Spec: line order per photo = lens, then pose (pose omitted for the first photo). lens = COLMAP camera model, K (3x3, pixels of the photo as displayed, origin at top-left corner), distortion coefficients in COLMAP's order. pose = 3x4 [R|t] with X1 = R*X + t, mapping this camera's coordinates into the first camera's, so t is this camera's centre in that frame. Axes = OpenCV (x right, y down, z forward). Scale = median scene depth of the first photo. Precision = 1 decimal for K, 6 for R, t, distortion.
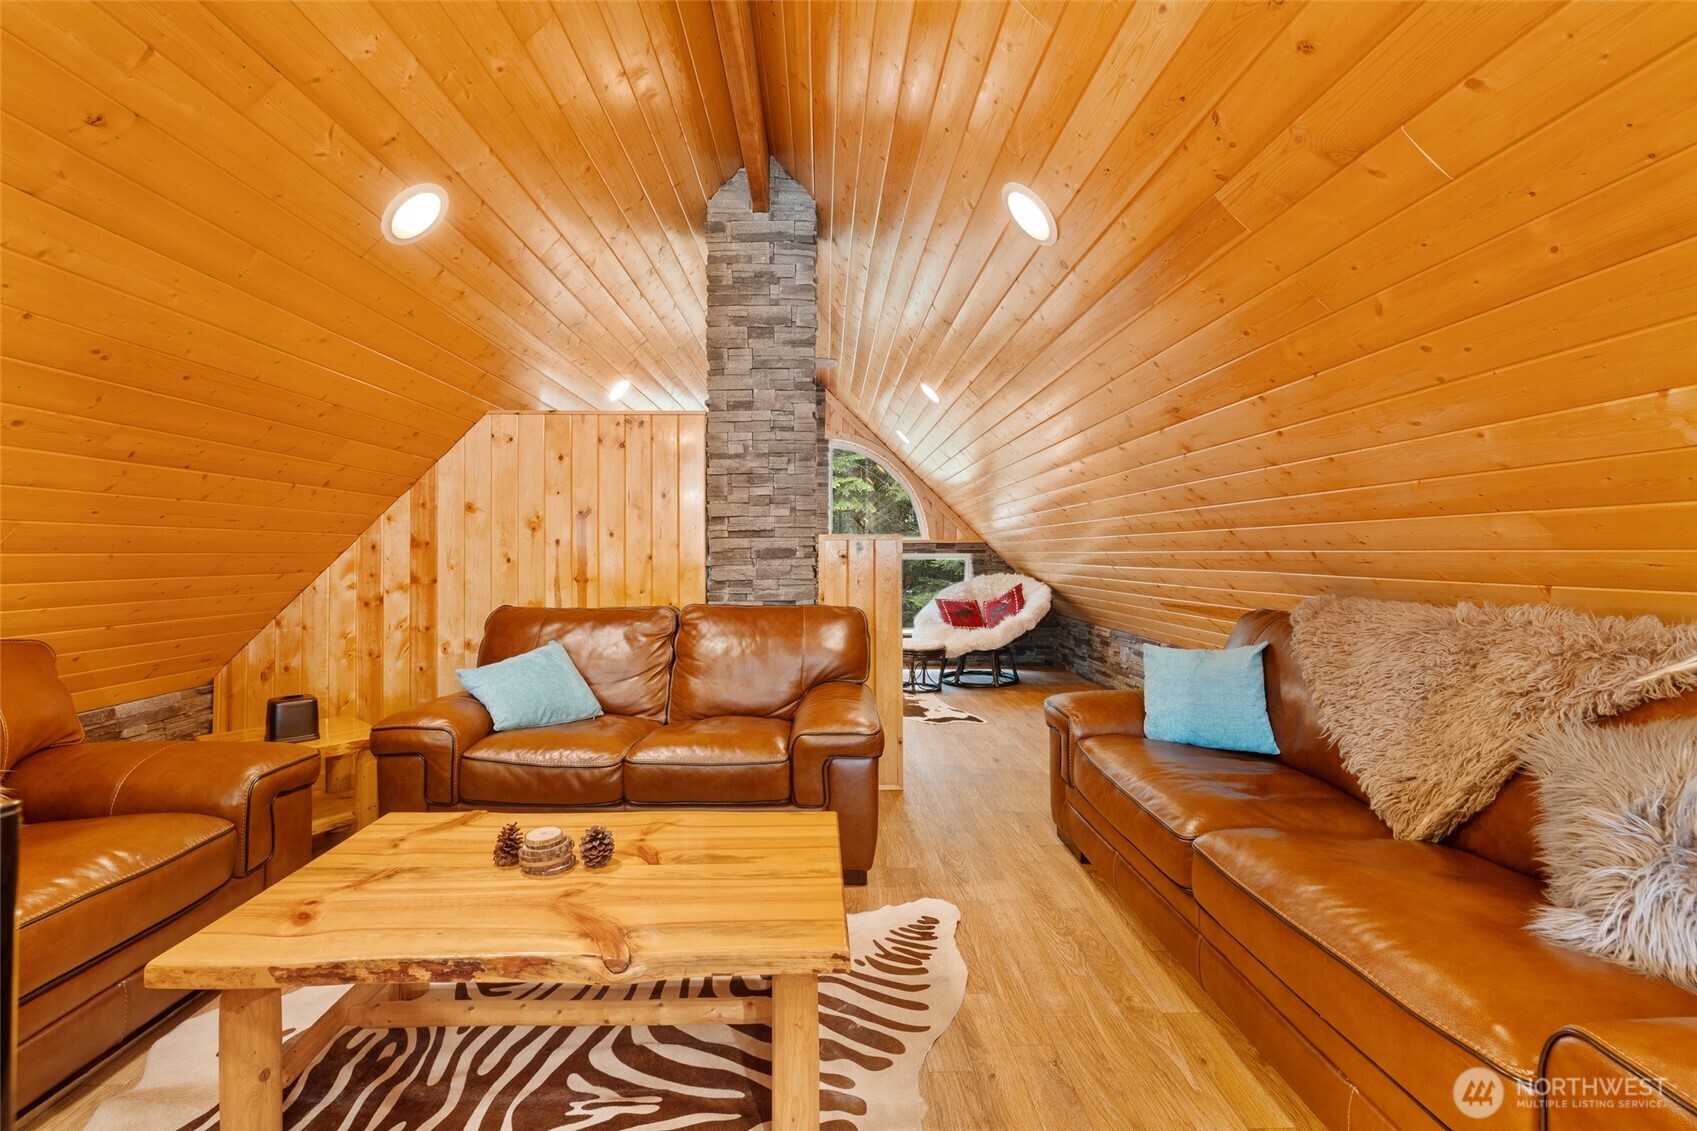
lens RADIAL K [[721.7, 0, 850.5], [0, 721.7, 559.5], [0, 0, 1]] dist [-0.002727, 0.000425]
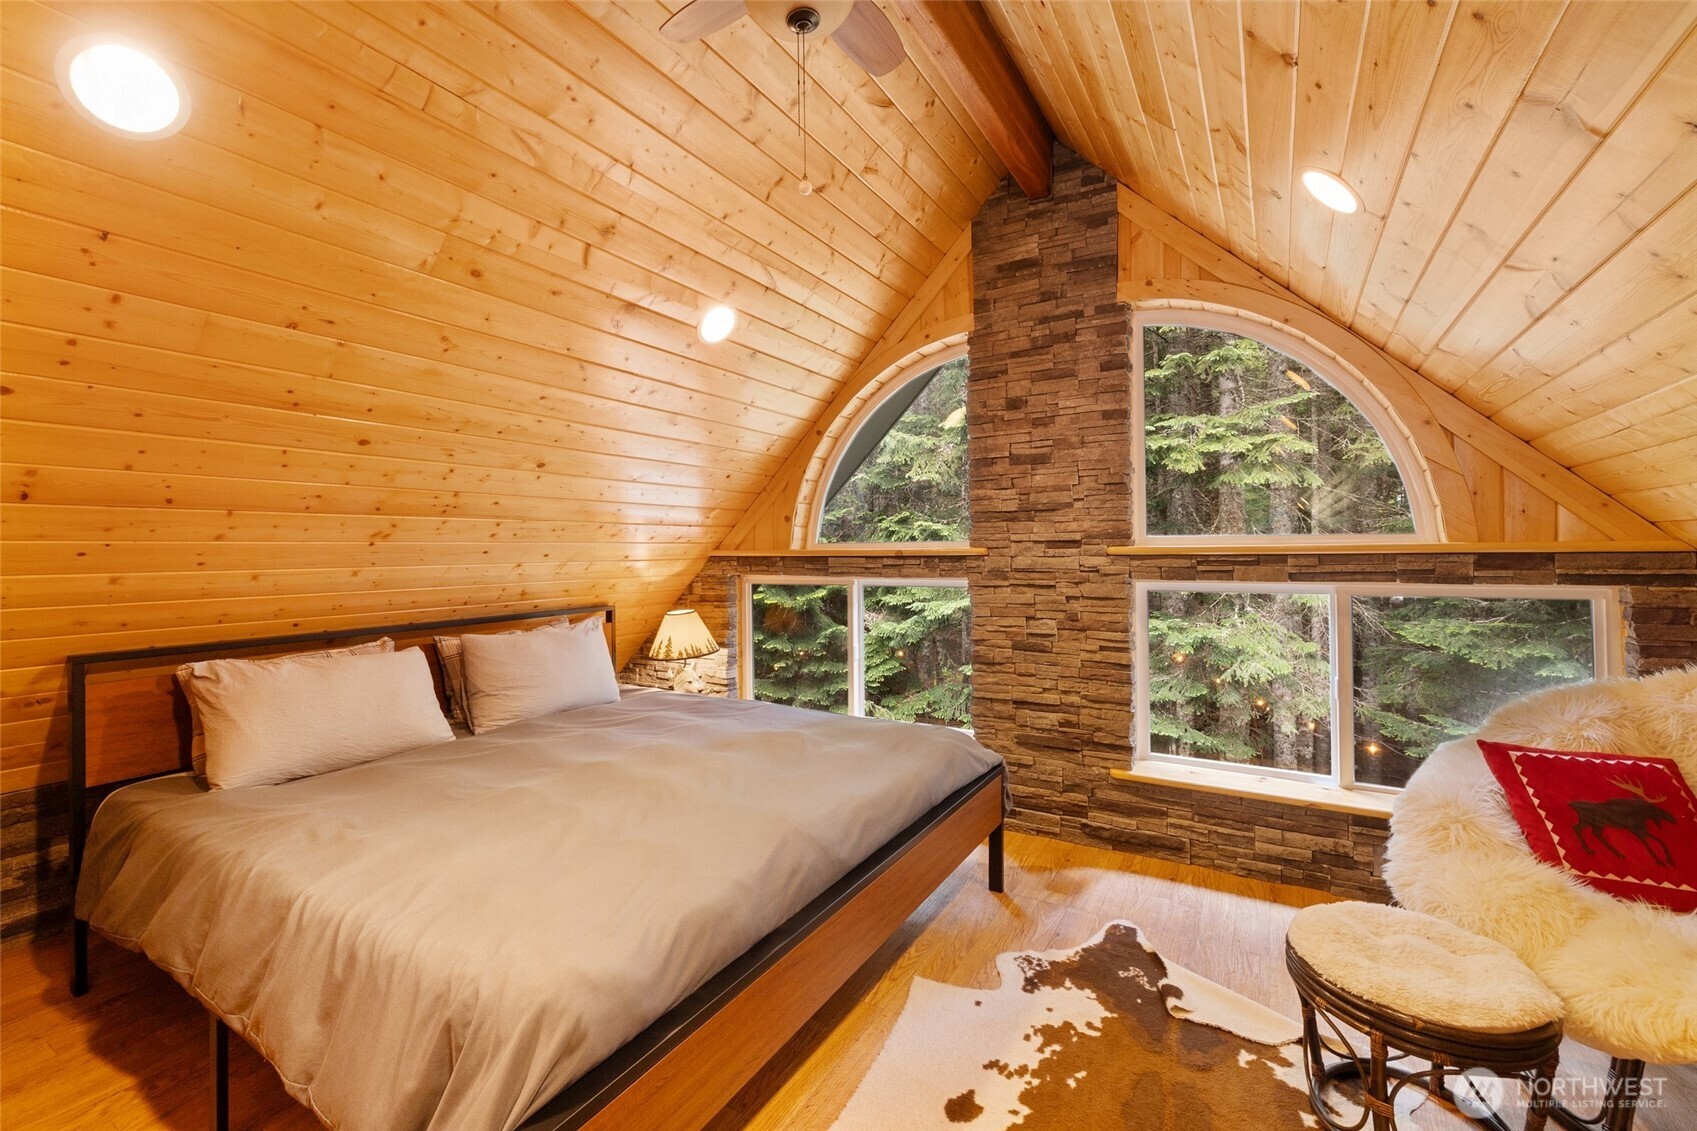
lens RADIAL K [[721.7, 0, 838.2], [0, 721.7, 541.8], [0, 0, 1]] dist [-0.002727, 0.000425]
pose [[0.836646, -0.014011, -0.547564, 0.055469], [0.006483, 0.999856, -0.015679, -0.024318], [0.547705, 0.009568, 0.836617, 0.564909]]
